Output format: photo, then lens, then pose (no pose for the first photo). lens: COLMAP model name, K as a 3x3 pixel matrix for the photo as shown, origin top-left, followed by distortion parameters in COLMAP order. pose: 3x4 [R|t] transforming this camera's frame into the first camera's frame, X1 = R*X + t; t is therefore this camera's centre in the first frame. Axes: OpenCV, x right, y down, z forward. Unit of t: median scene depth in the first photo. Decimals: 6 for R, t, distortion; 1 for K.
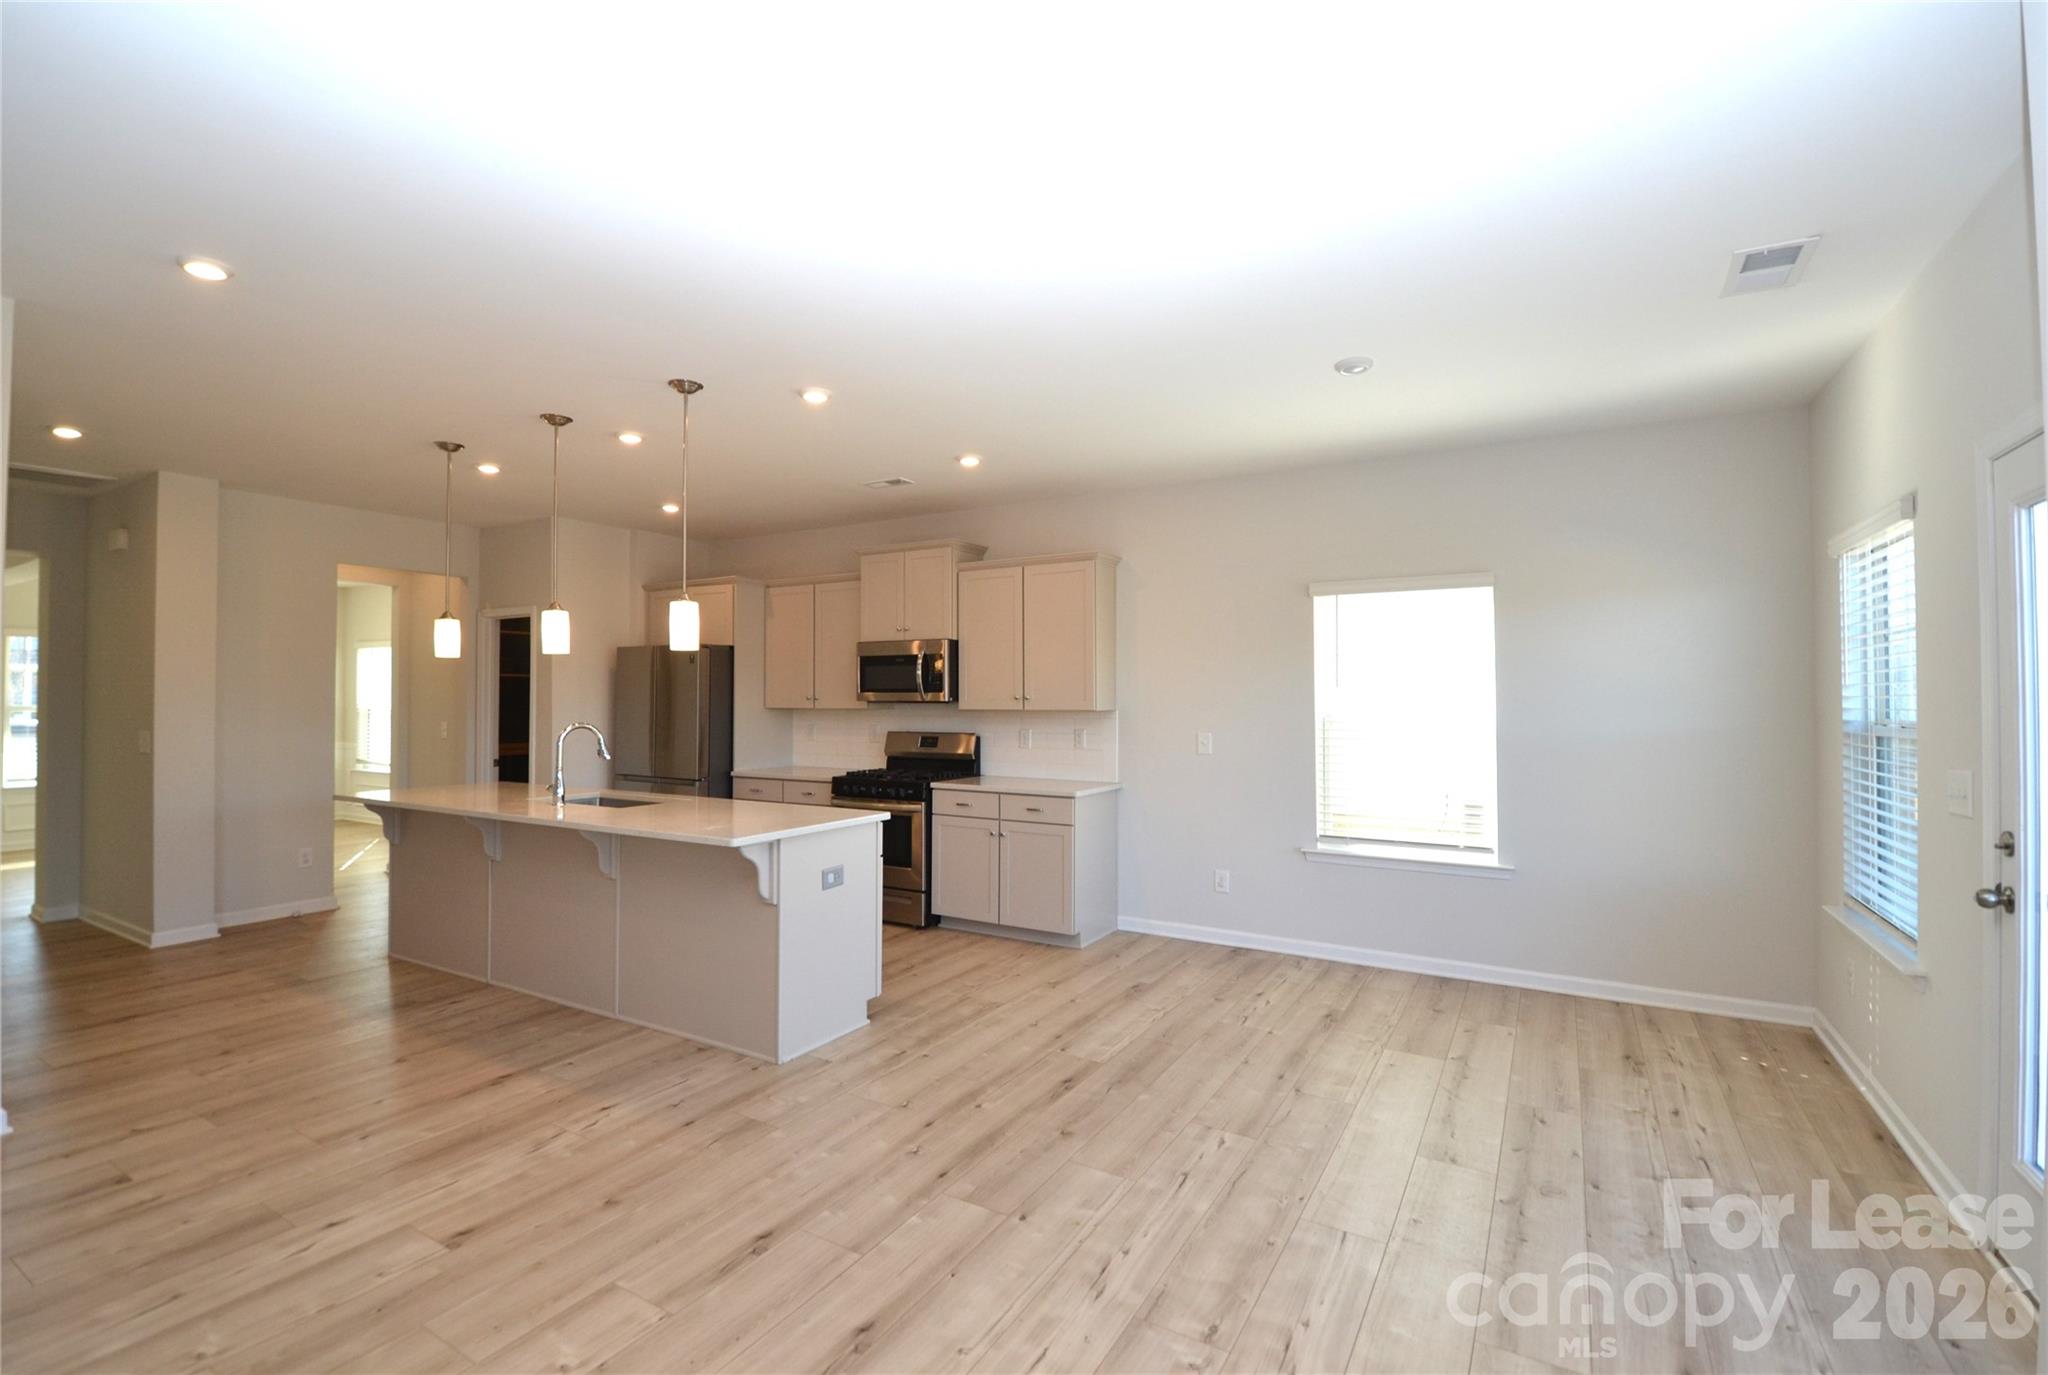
lens RADIAL K [[906.2, 0, 1000.5], [0, 906.2, 685.8], [0, 0, 1]] dist [0.009994, -0.017819]
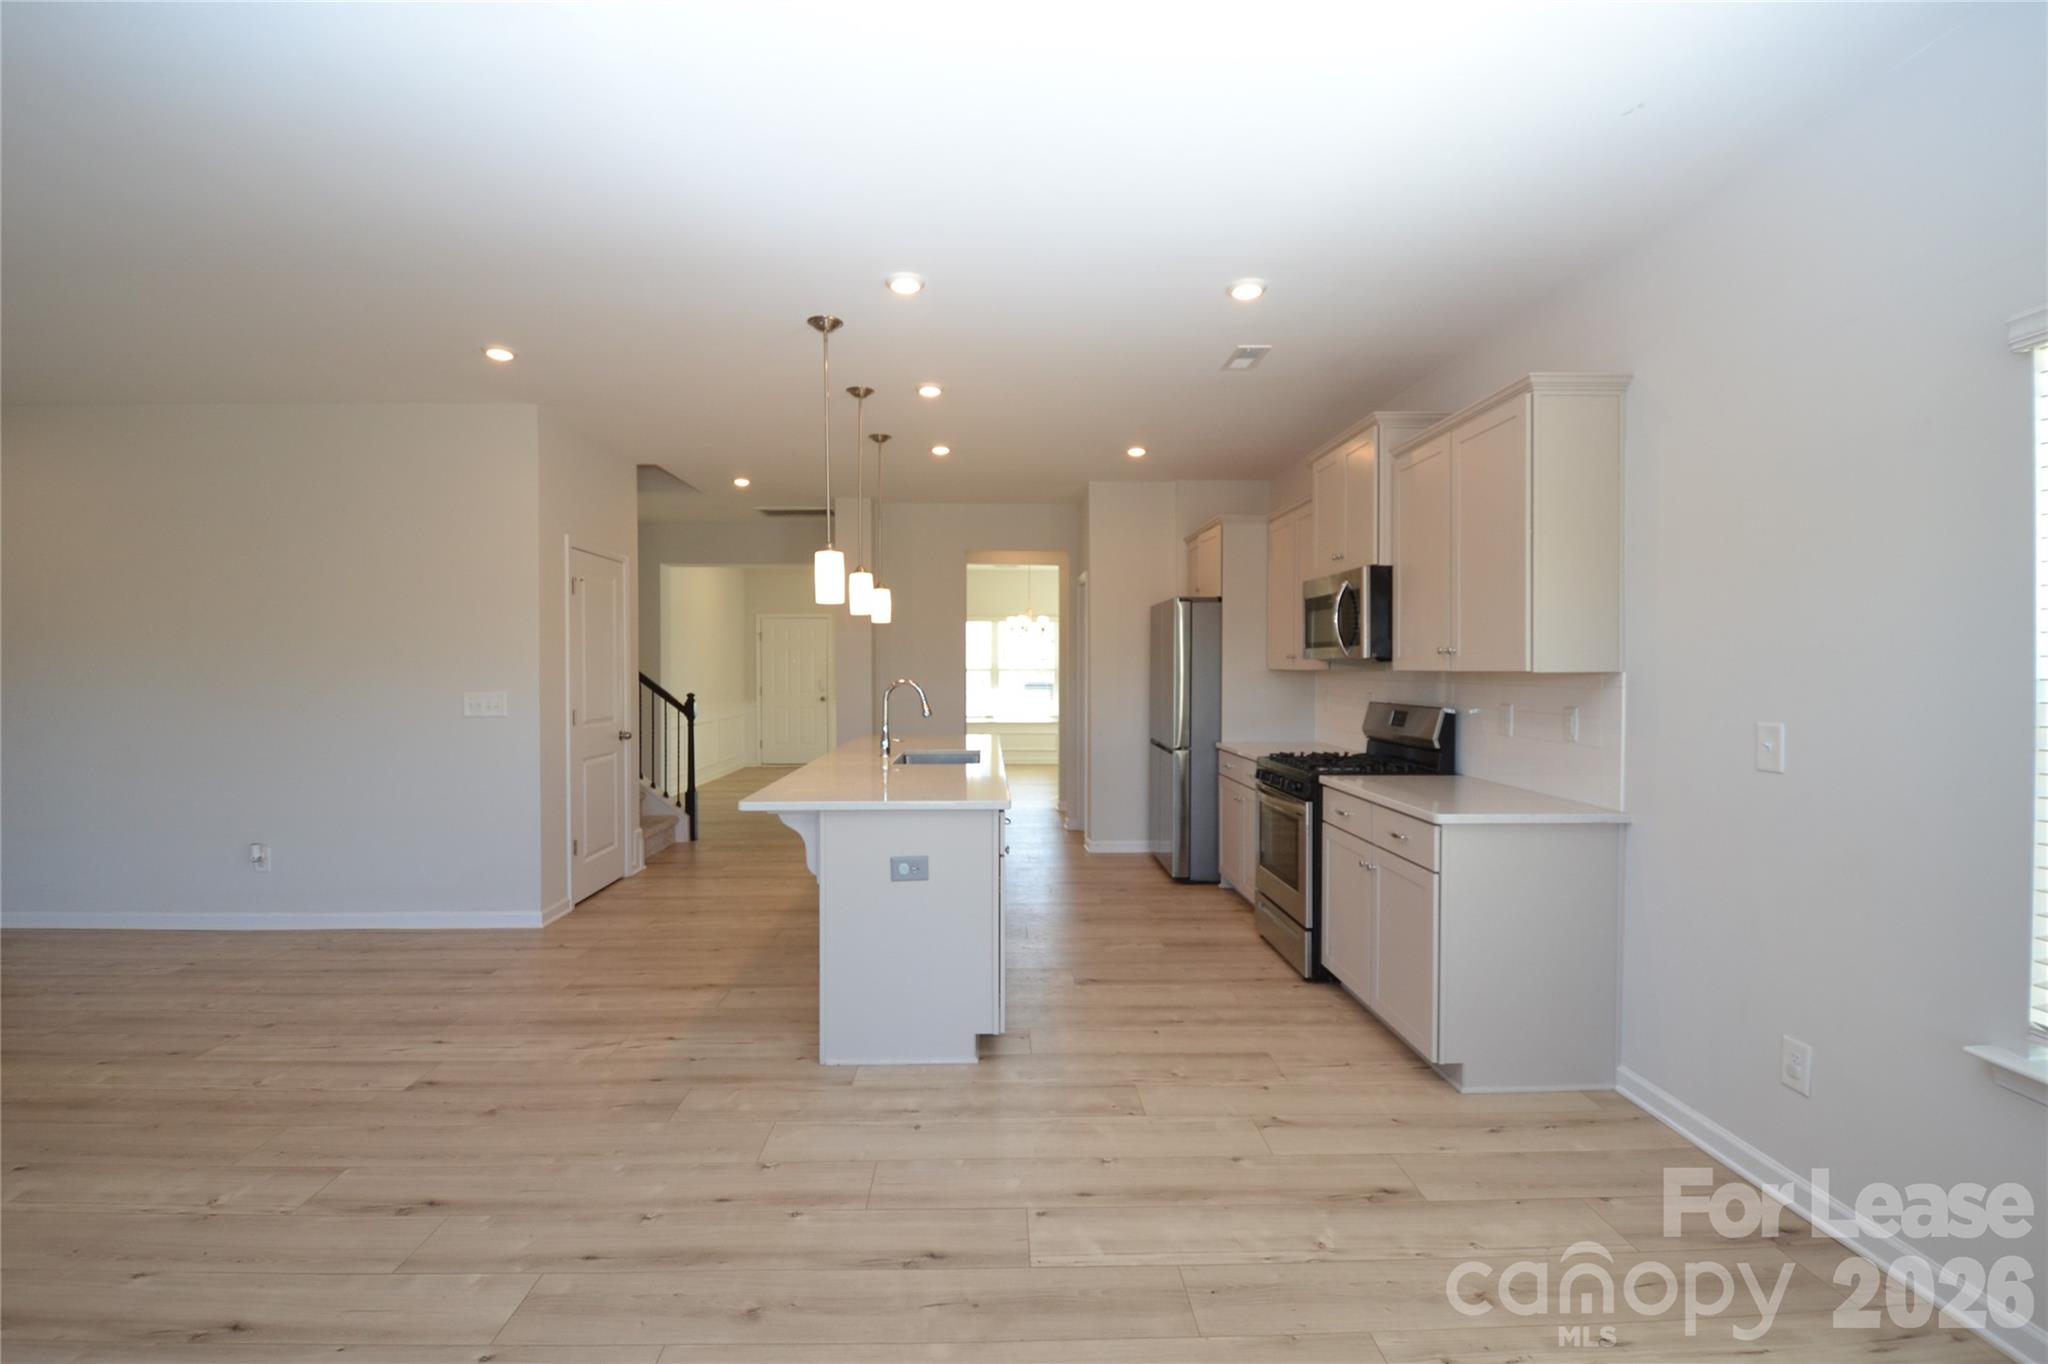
lens RADIAL K [[905.3, 0, 1018.0], [0, 905.3, 681.6], [0, 0, 1]] dist [0.020081, -0.026744]
pose [[0.551805, 0.015183, -0.833835, 0.599251], [0.010360, 0.999632, 0.025058, 0.023823], [0.833909, -0.022465, 0.551445, 0.684974]]
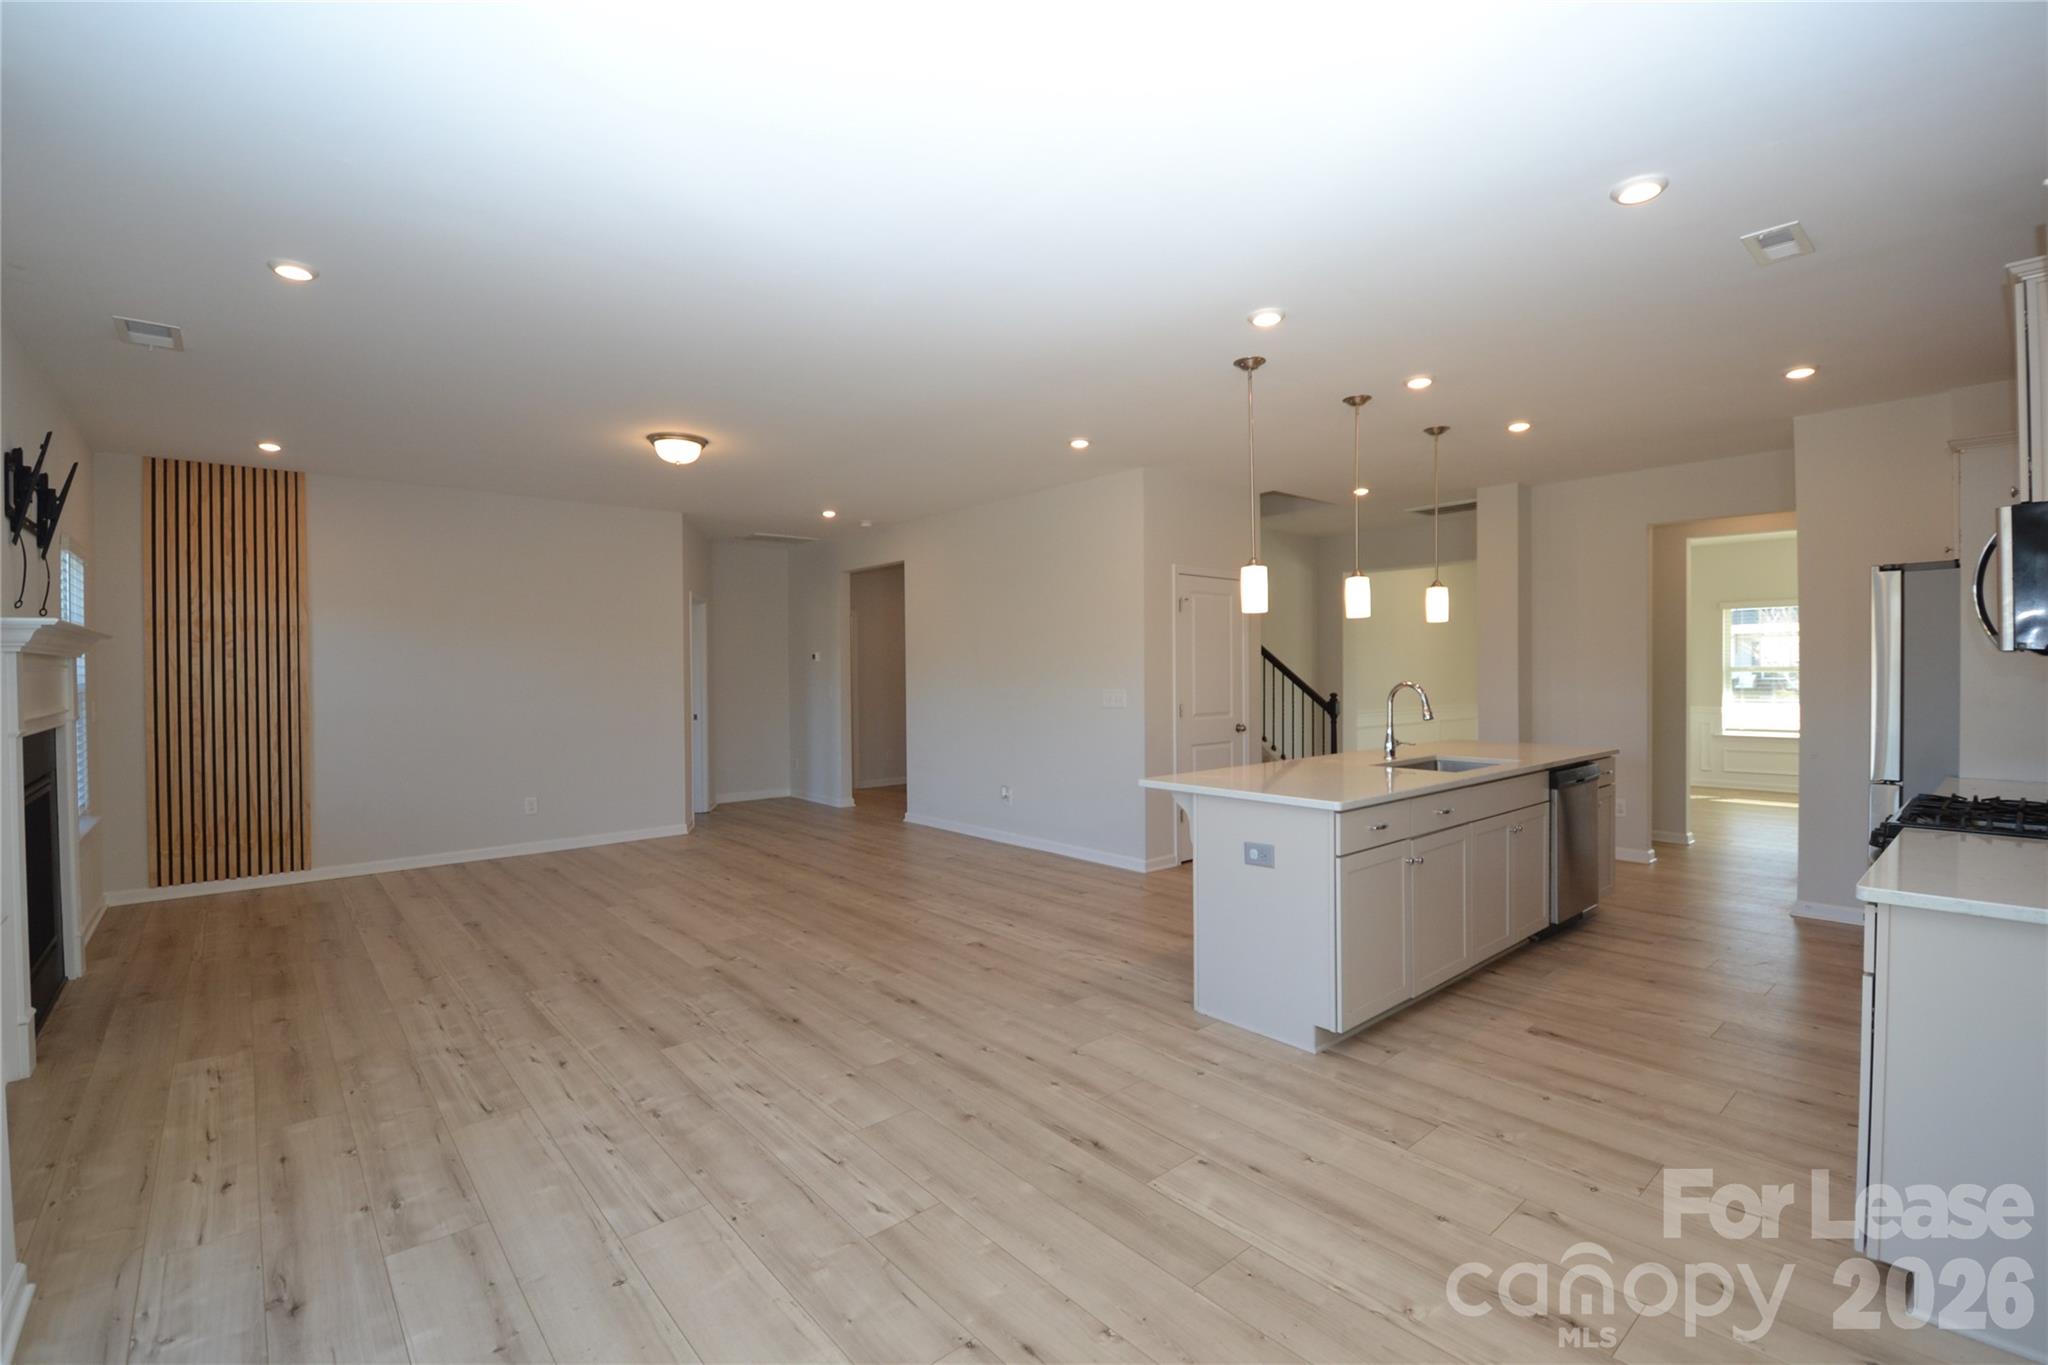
lens RADIAL K [[897.6, 0, 1024.0], [0, 897.6, 682.5], [0, 0, 1]] dist [0.012370, -0.018780]
pose [[-0.297622, 0.016804, -0.954536, 0.791843], [0.020556, 0.999726, 0.011190, 0.028200], [0.954463, -0.016291, -0.297886, 1.133312]]
